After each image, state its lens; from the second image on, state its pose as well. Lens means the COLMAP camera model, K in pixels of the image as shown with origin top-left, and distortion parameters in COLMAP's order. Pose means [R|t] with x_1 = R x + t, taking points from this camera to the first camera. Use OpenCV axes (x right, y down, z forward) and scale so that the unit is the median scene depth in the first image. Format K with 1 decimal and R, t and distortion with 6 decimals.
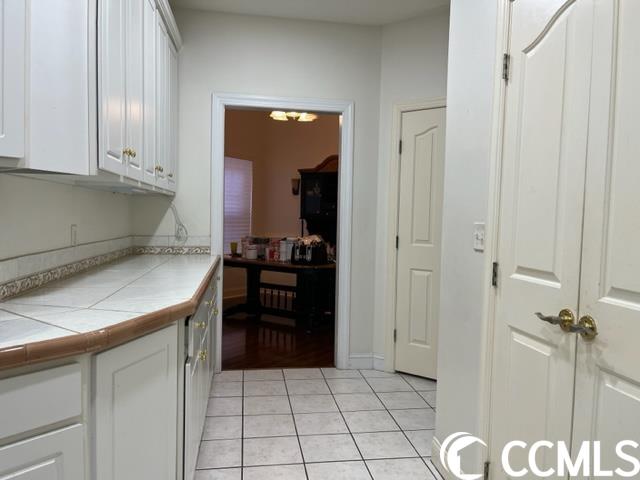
lens RADIAL K [[484.5, 0, 326.8], [0, 484.5, 238.2], [0, 0, 1]] dist [0.048568, -0.098823]
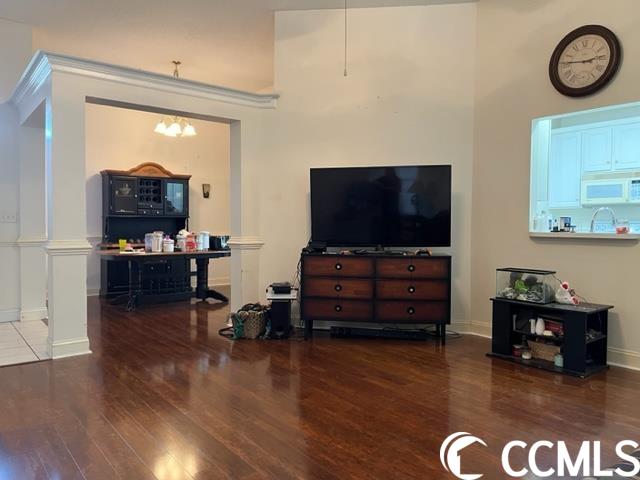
lens RADIAL K [[484.5, 0, 326.8], [0, 484.5, 238.2], [0, 0, 1]] dist [0.048568, -0.098823]
pose [[0.248442, -0.052093, 0.967245, -0.969426], [0.036708, 0.998342, 0.044339, -0.023316], [-0.967951, 0.024490, 0.249943, 0.283718]]
